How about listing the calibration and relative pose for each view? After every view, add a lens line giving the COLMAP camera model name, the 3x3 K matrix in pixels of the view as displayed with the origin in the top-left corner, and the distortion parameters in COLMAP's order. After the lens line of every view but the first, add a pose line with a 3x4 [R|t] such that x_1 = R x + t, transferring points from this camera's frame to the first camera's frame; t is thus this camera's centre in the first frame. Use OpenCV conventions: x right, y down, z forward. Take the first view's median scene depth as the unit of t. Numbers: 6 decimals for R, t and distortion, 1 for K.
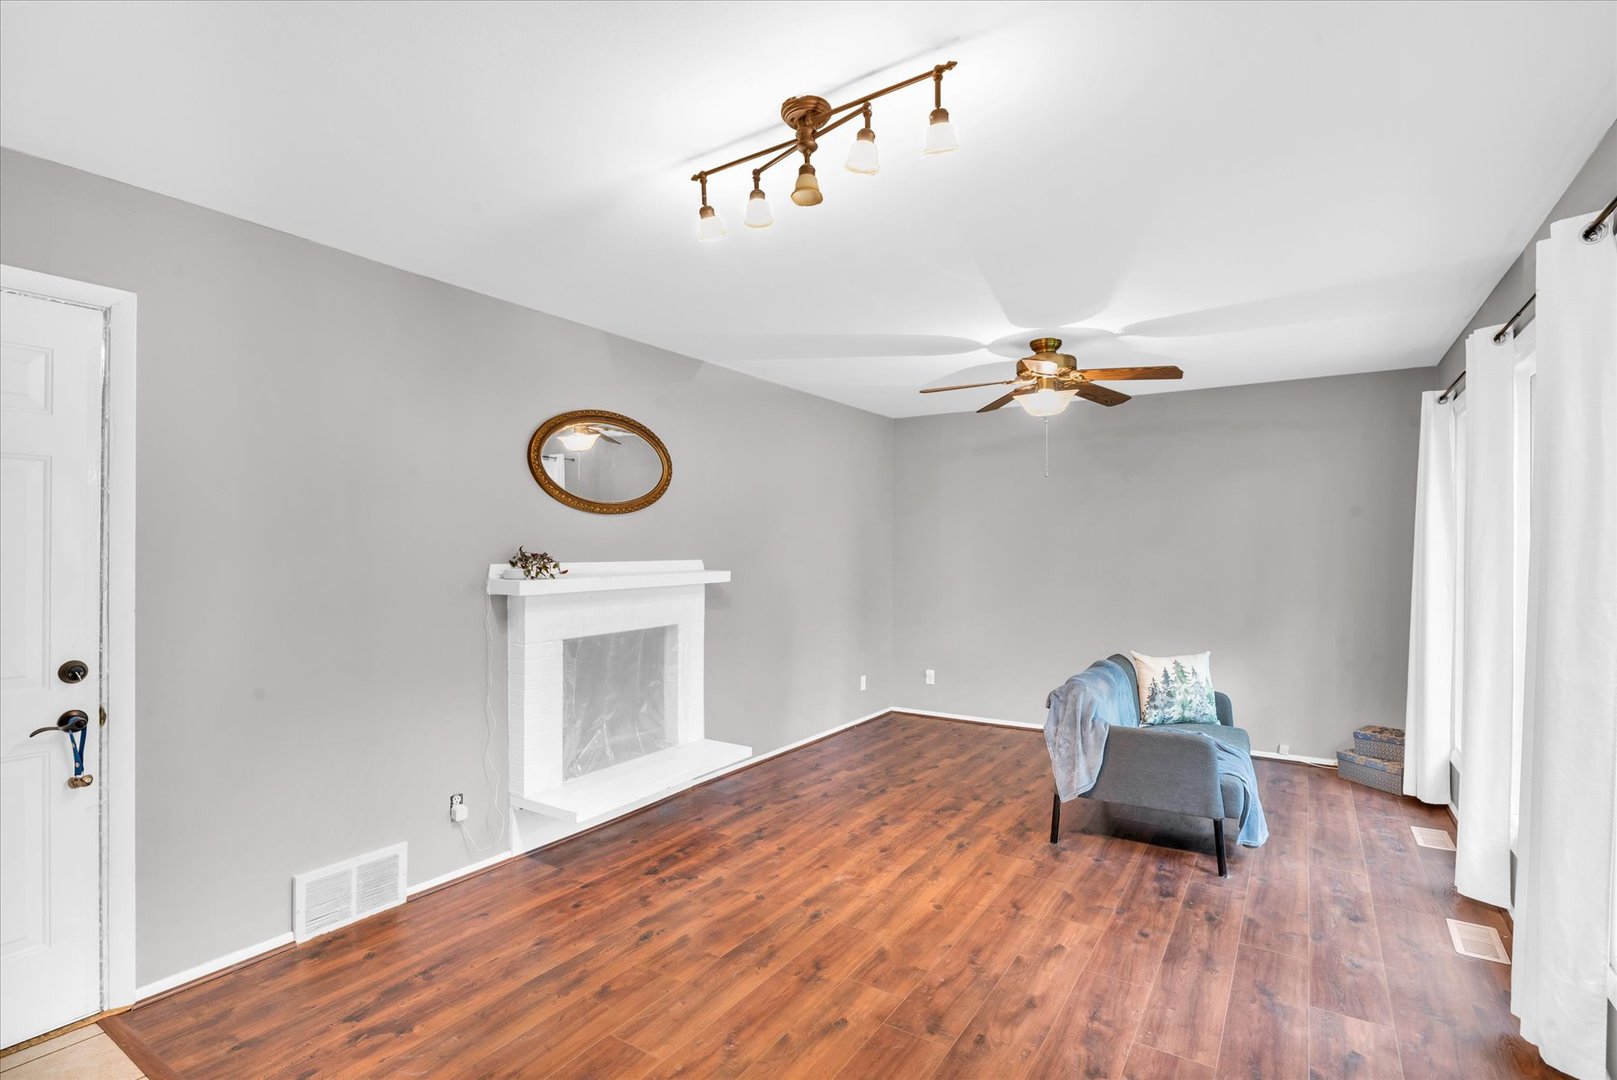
lens RADIAL K [[775.8, 0, 802.7], [0, 775.8, 544.2], [0, 0, 1]] dist [-0.012808, 0.000009]
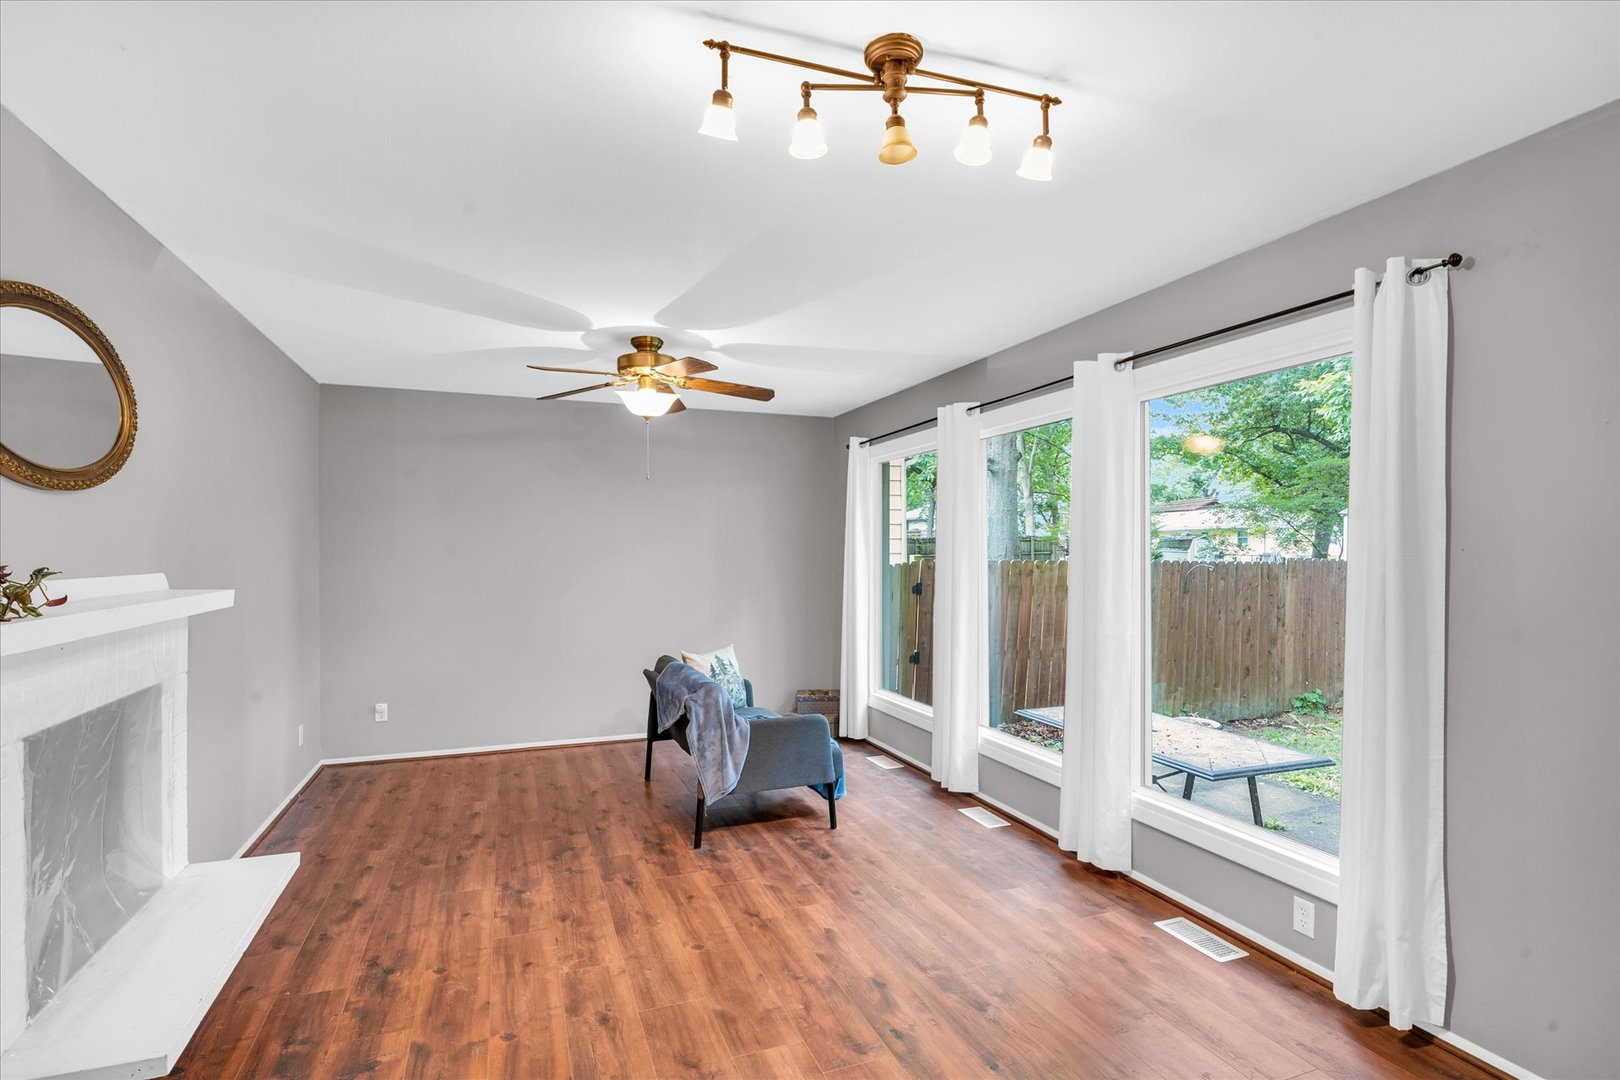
lens RADIAL K [[777.3, 0, 811.3], [0, 777.3, 554.0], [0, 0, 1]] dist [-0.012808, 0.000009]
pose [[0.584948, -0.002339, 0.811068, -0.408191], [-0.004444, 0.999972, 0.006090, -0.000565], [-0.811059, -0.007167, 0.584921, 0.302350]]
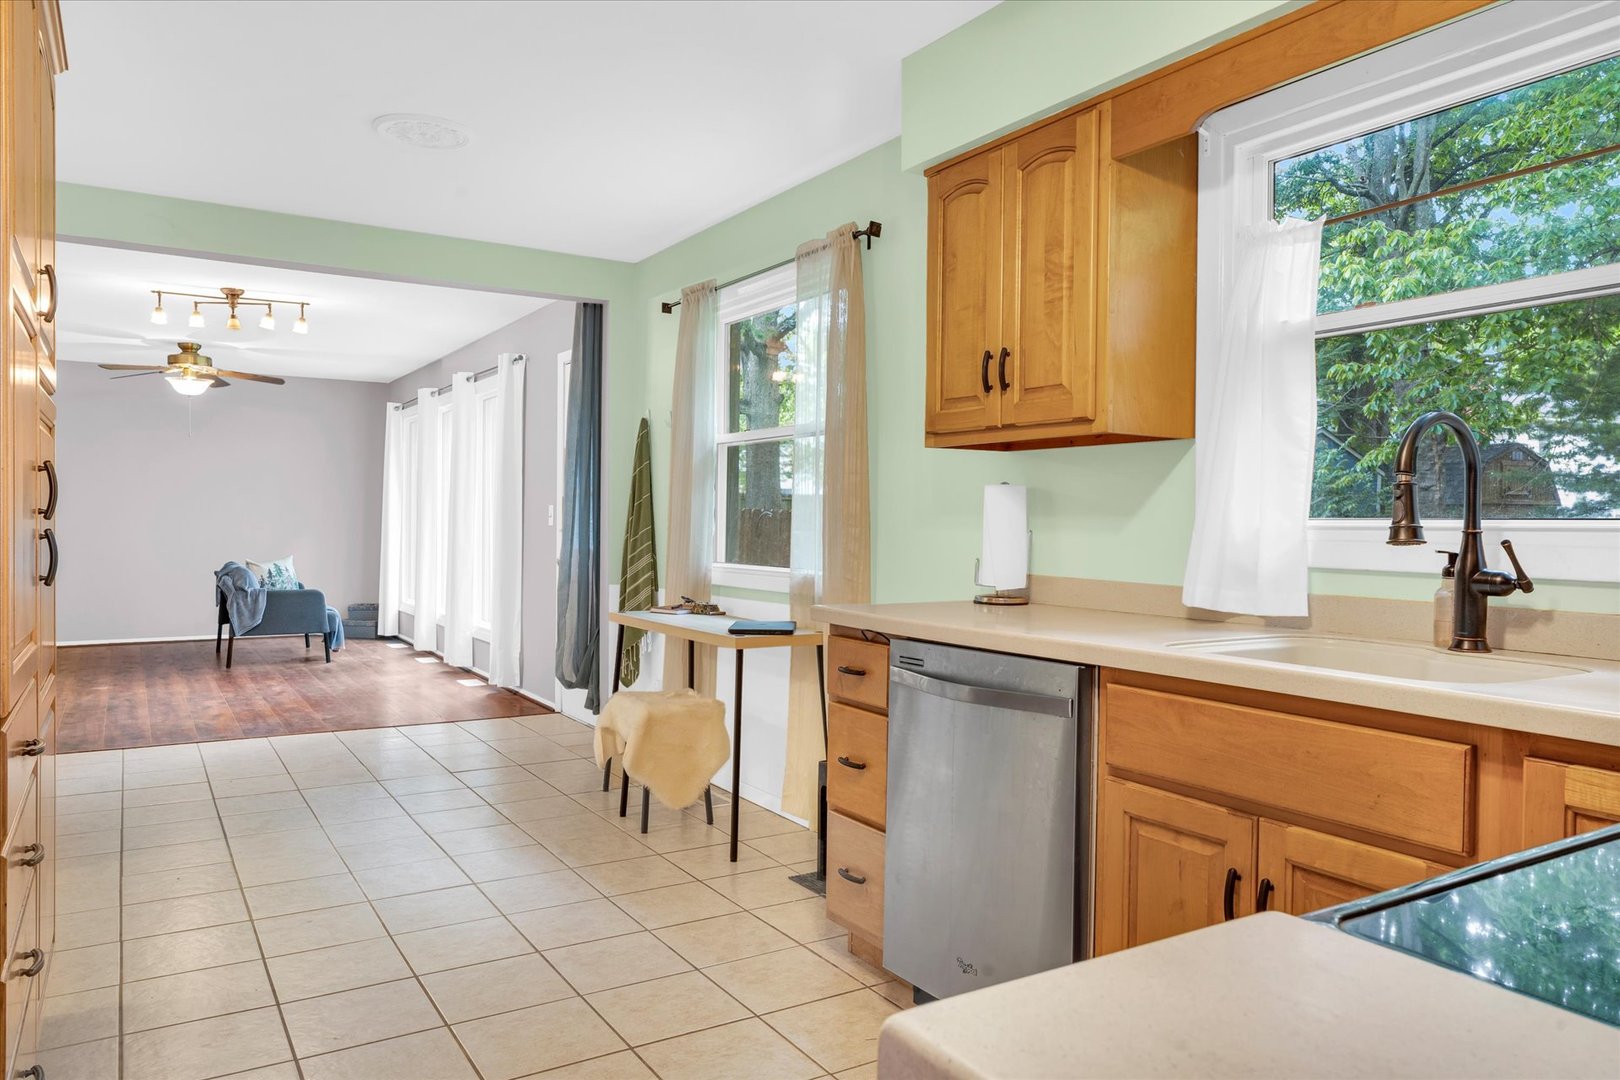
lens RADIAL K [[1094.6, 0, 797.3], [0, 1094.6, 538.7], [0, 0, 1]] dist [-0.004662, 0.005922]
pose [[0.434023, -0.022296, 0.900626, -1.178876], [-0.004687, 0.999624, 0.027005, 0.042884], [-0.900890, -0.015942, 0.433755, -1.023438]]
